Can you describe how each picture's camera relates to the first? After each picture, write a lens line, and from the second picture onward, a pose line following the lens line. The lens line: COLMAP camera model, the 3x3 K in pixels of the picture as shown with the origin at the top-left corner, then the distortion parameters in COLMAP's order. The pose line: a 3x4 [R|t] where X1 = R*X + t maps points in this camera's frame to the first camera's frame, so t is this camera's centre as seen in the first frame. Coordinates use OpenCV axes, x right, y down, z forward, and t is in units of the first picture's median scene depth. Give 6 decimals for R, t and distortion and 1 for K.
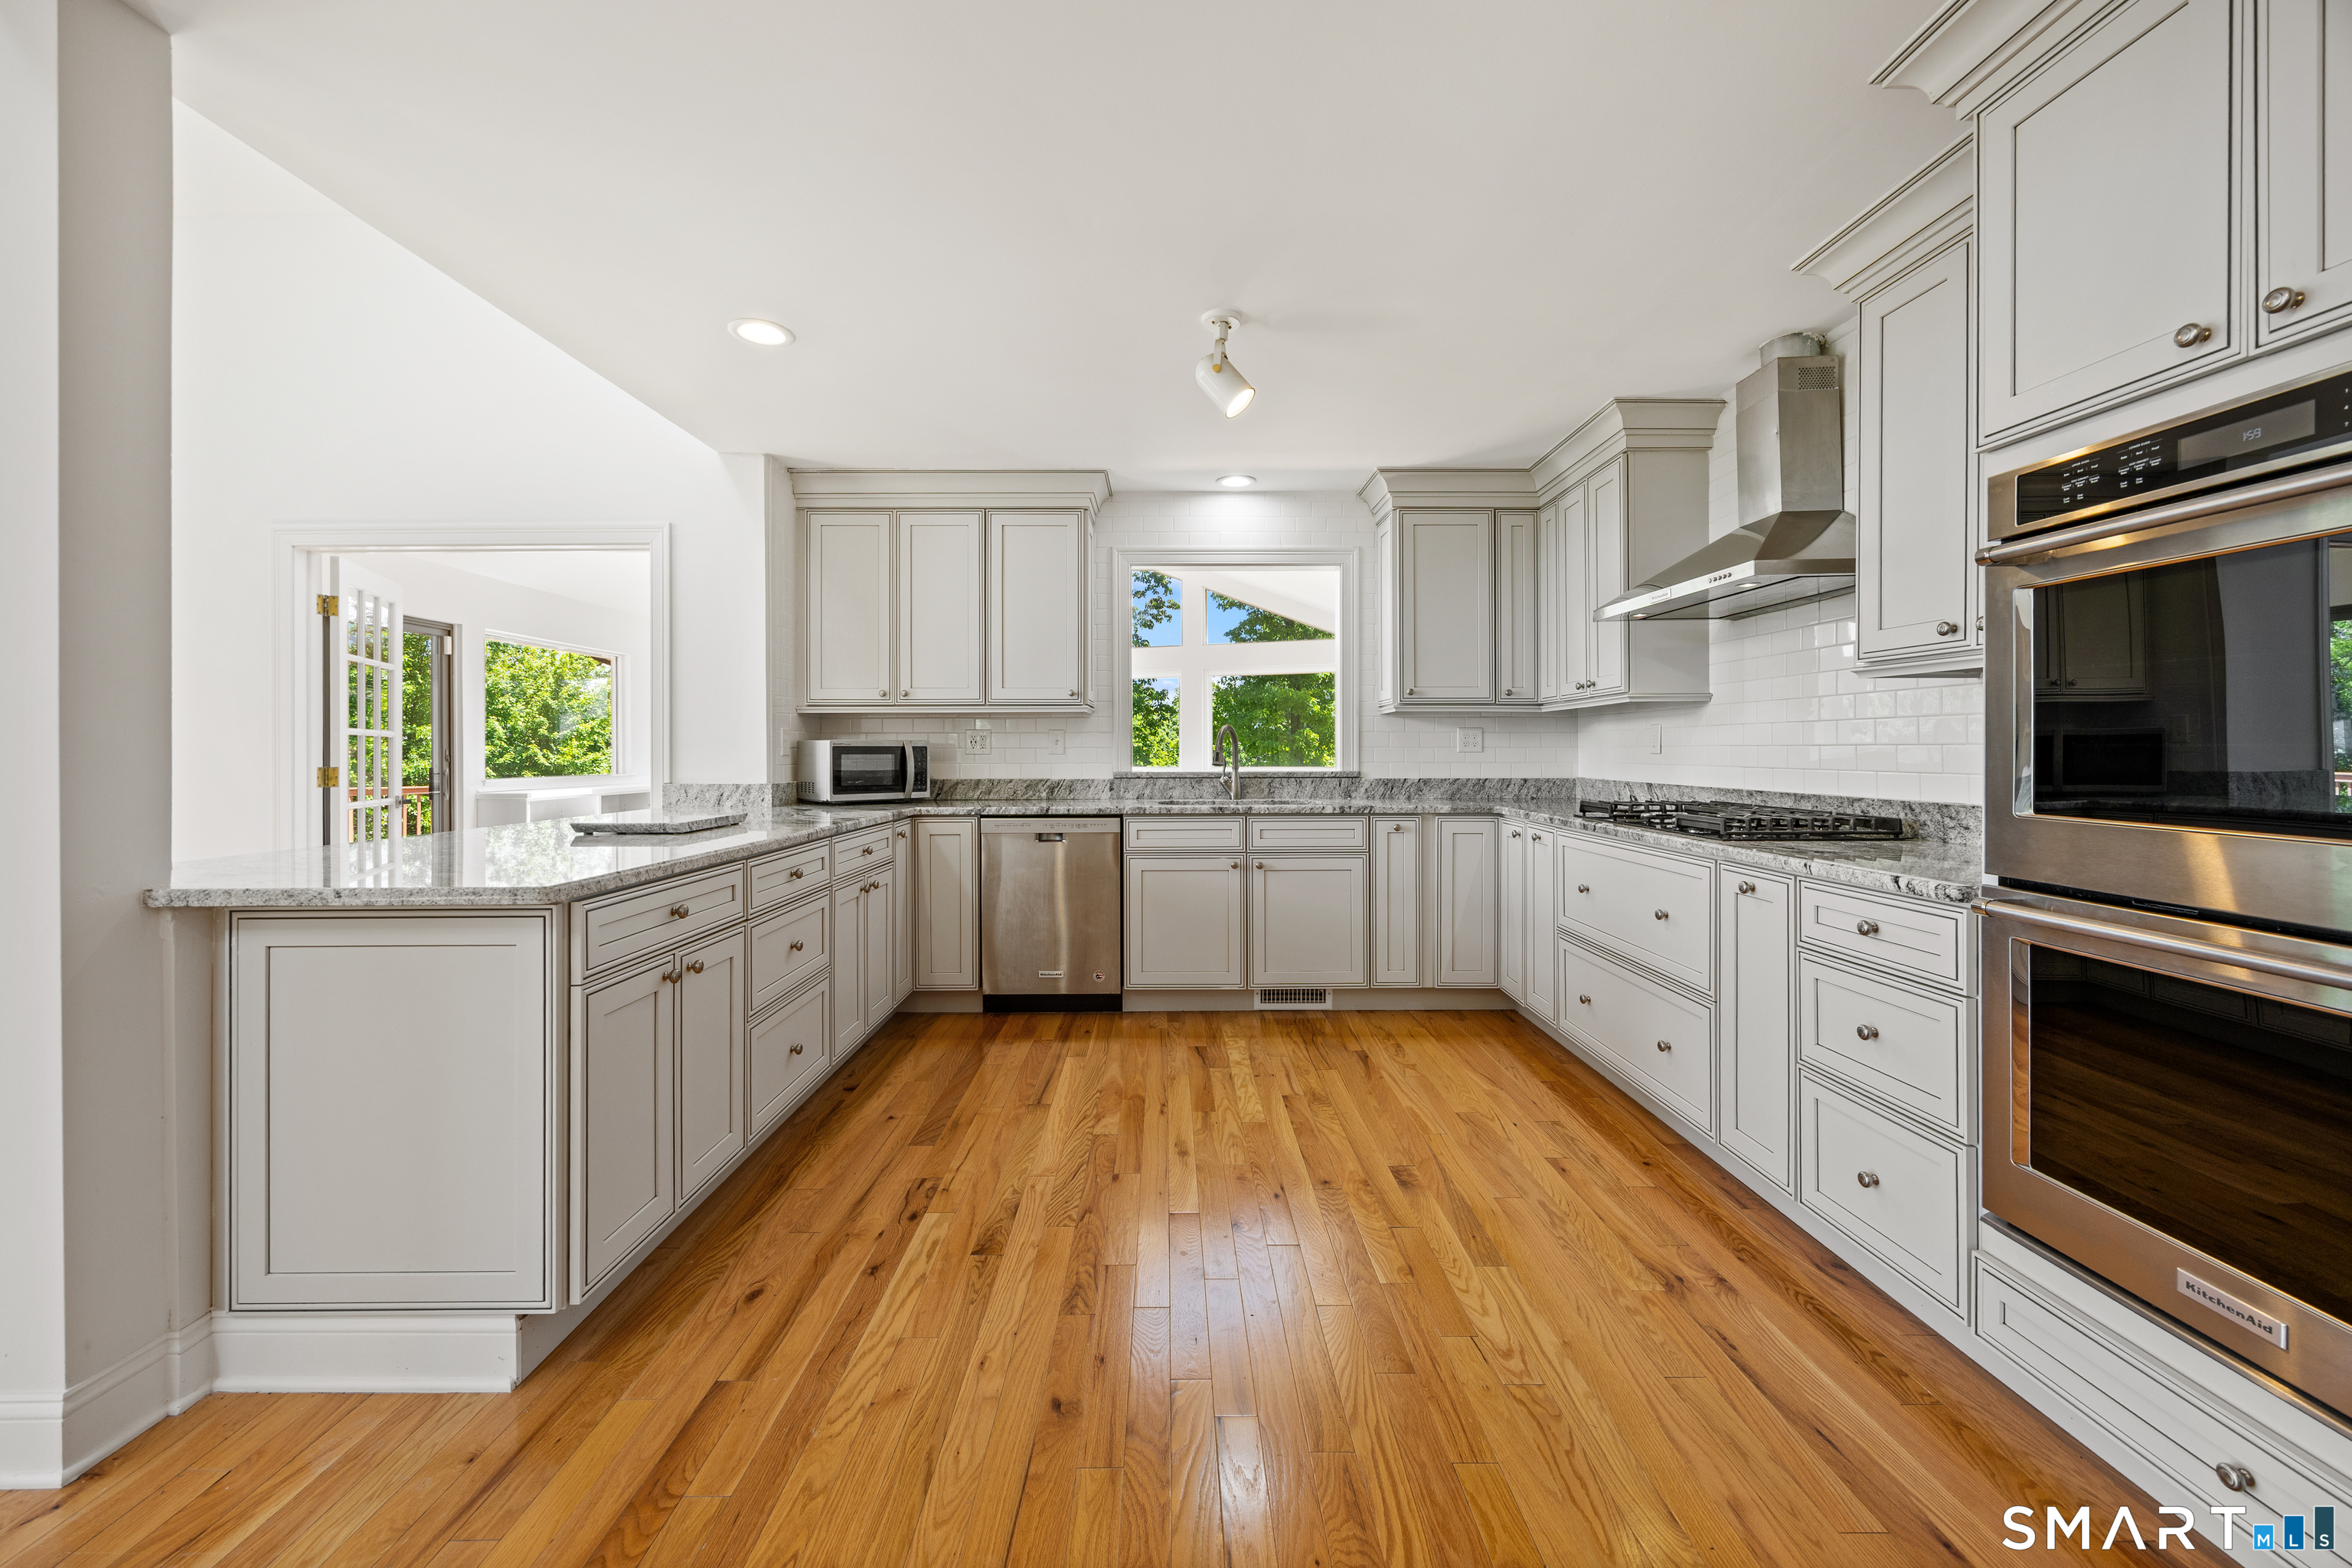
lens RADIAL K [[938.9, 0, 1183.2], [0, 938.9, 749.5], [0, 0, 1]] dist [0.002002, 0.000222]
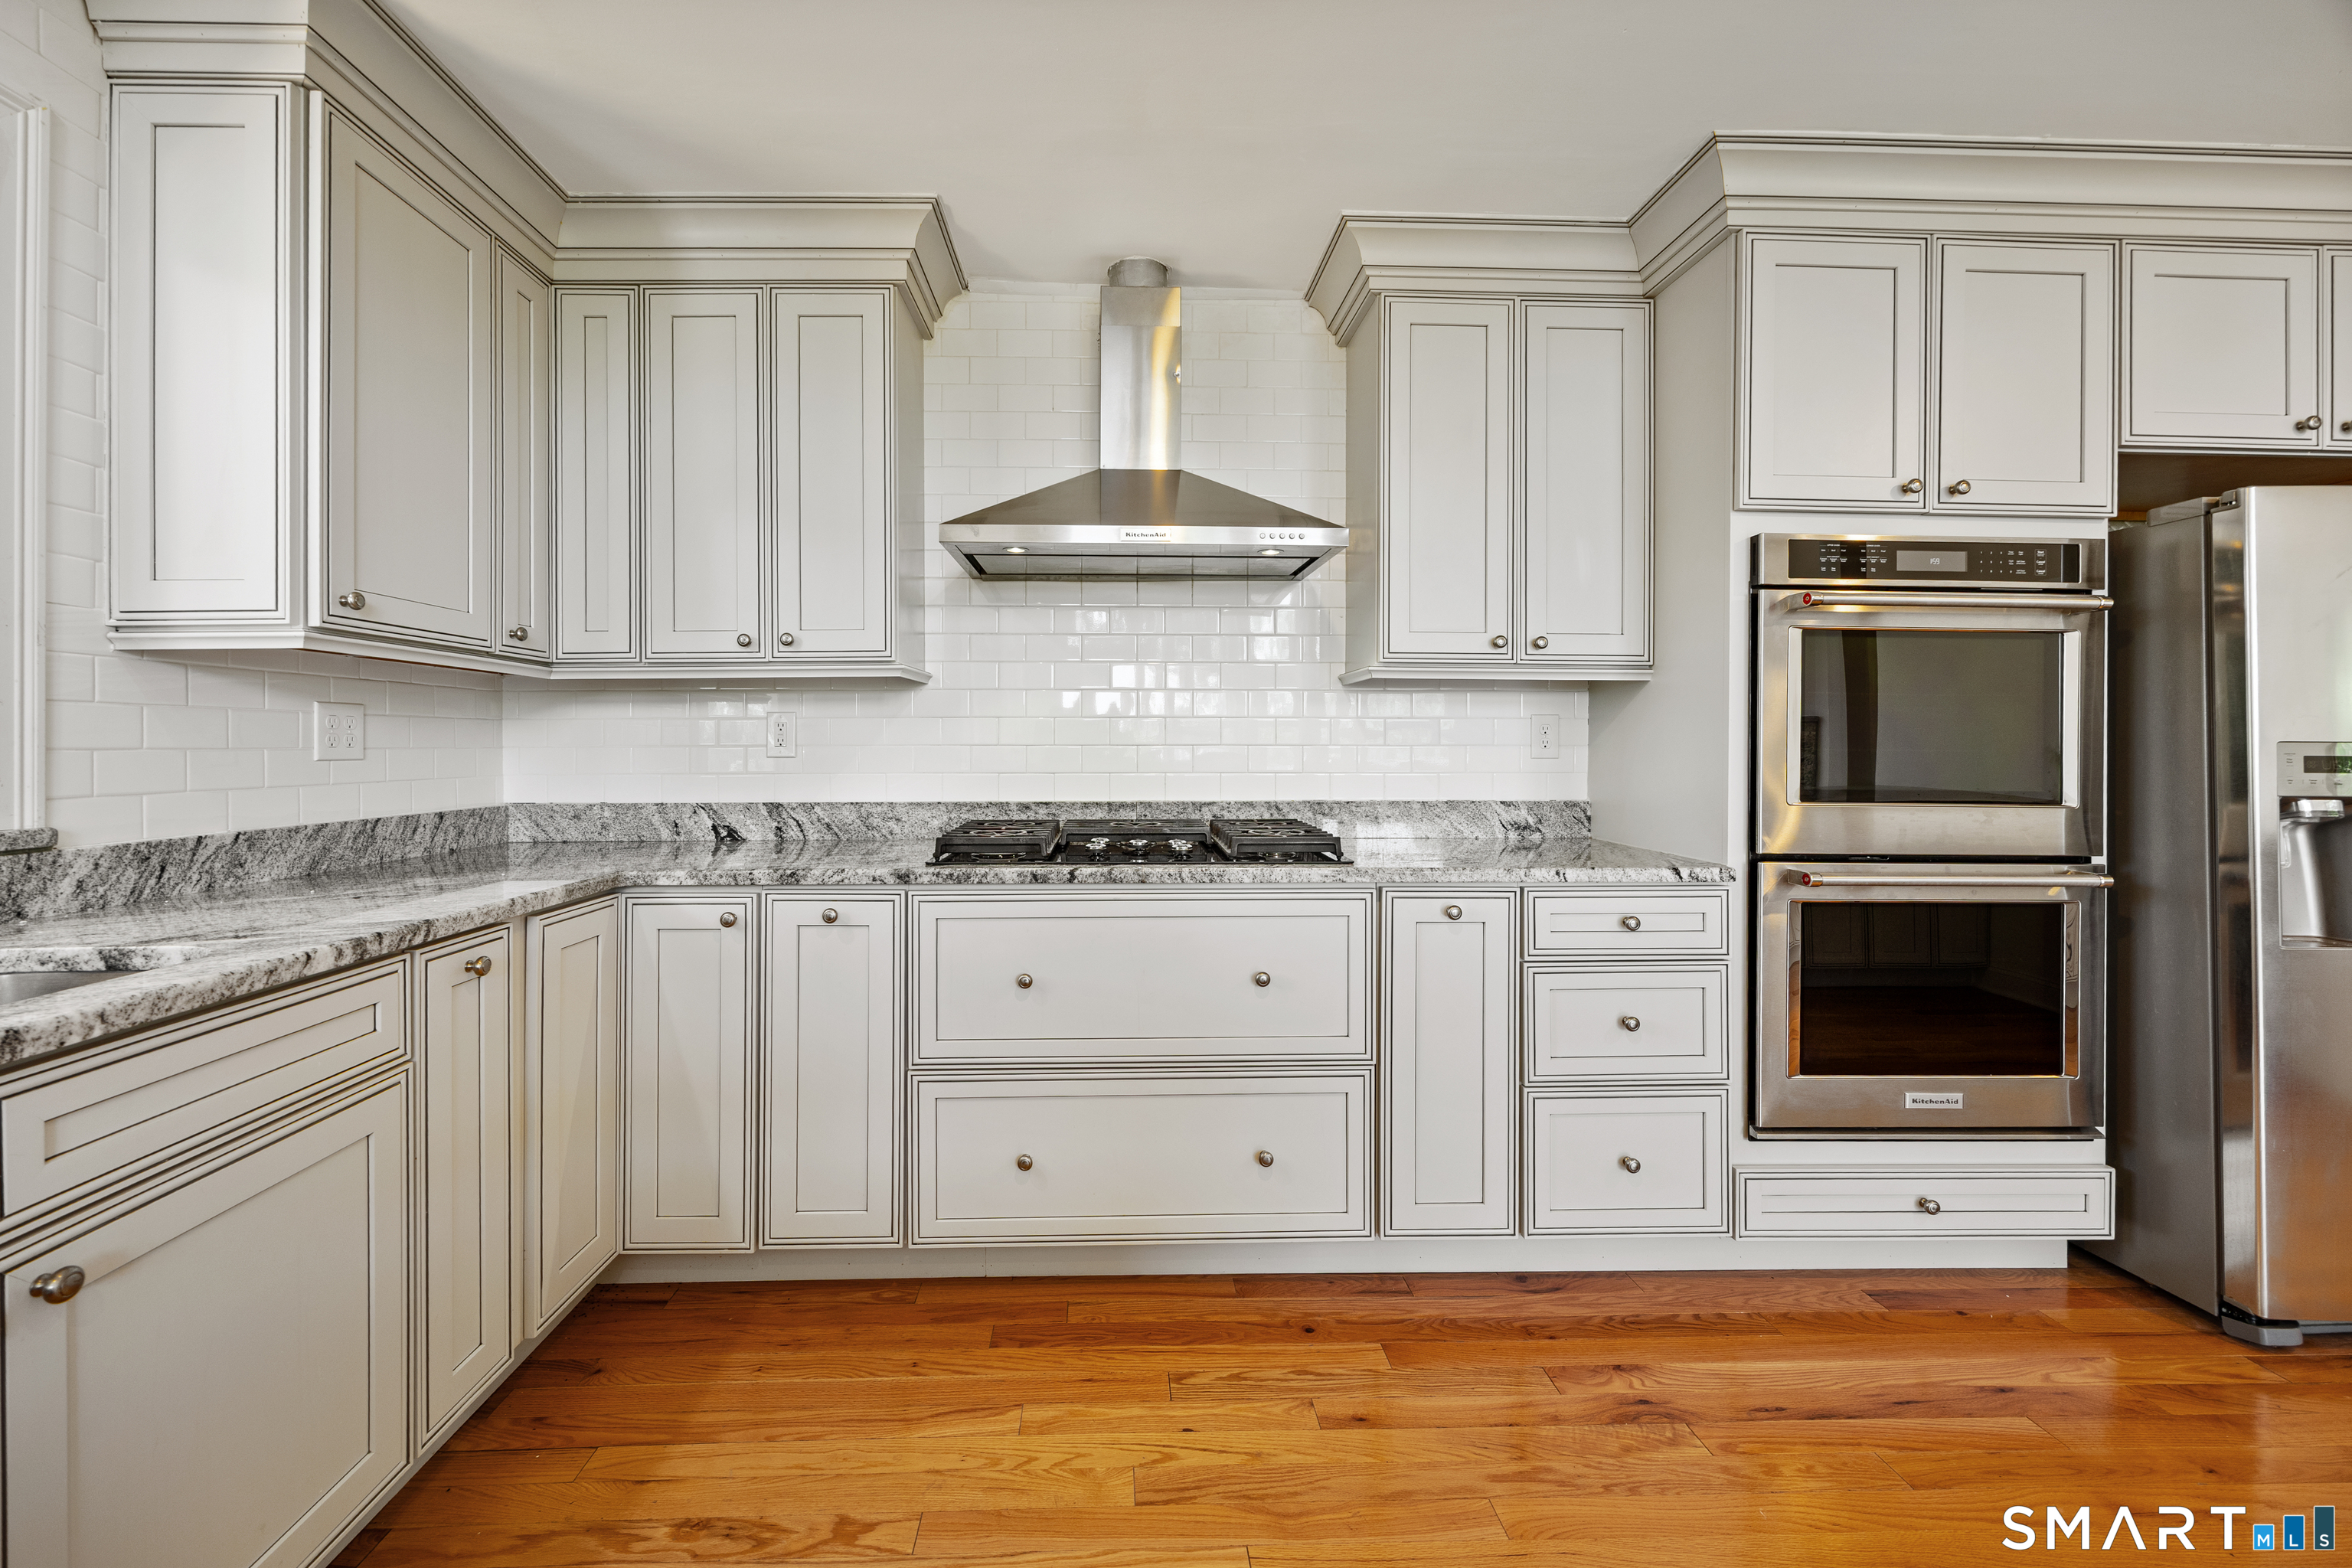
lens RADIAL K [[938.9, 0, 1112.7], [0, 938.9, 733.5], [0, 0, 1]] dist [0.002002, 0.000222]
pose [[-0.016965, 0.007534, 0.999828, -0.216586], [0.000284, 0.999972, -0.007530, -0.009552], [-0.999856, 0.000156, -0.016966, 1.111519]]
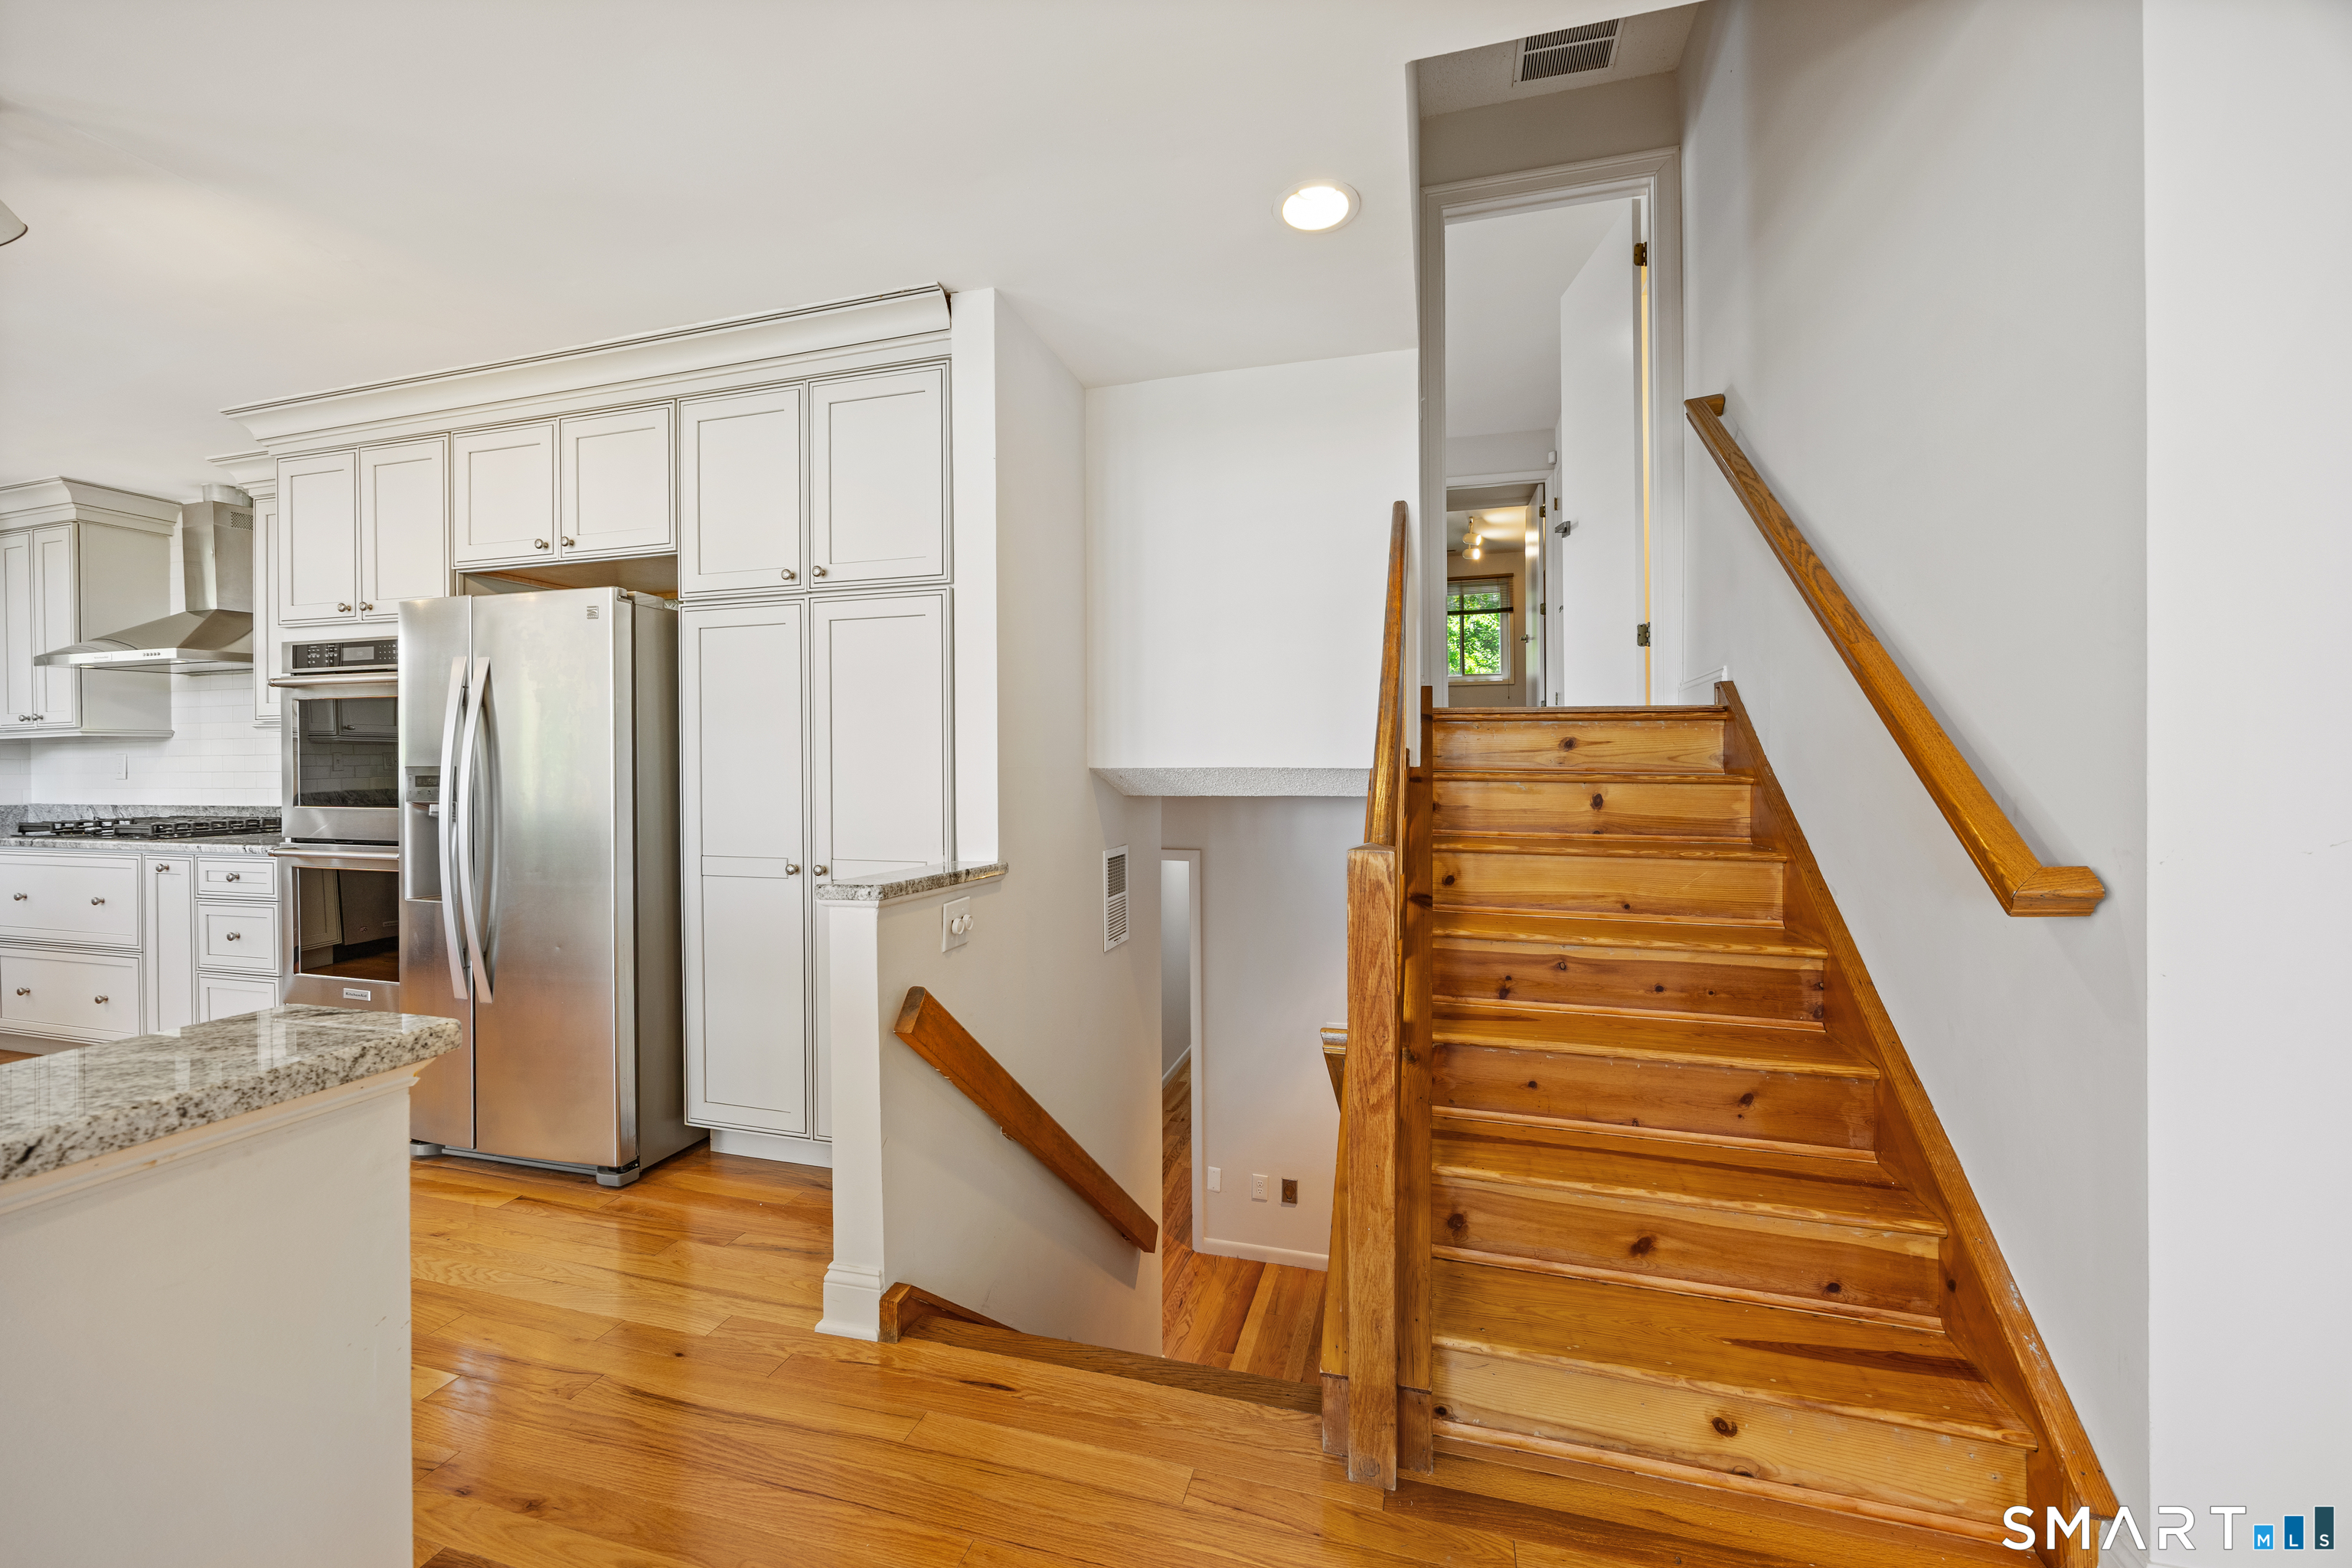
lens RADIAL K [[938.9, 0, 1170.1], [0, 938.9, 762.6], [0, 0, 1]] dist [0.002002, 0.000222]
pose [[0.317962, -0.002779, 0.948100, -0.270245], [0.008323, 0.999965, 0.000140, -0.007986], [-0.948067, 0.007847, 0.317974, -0.859080]]
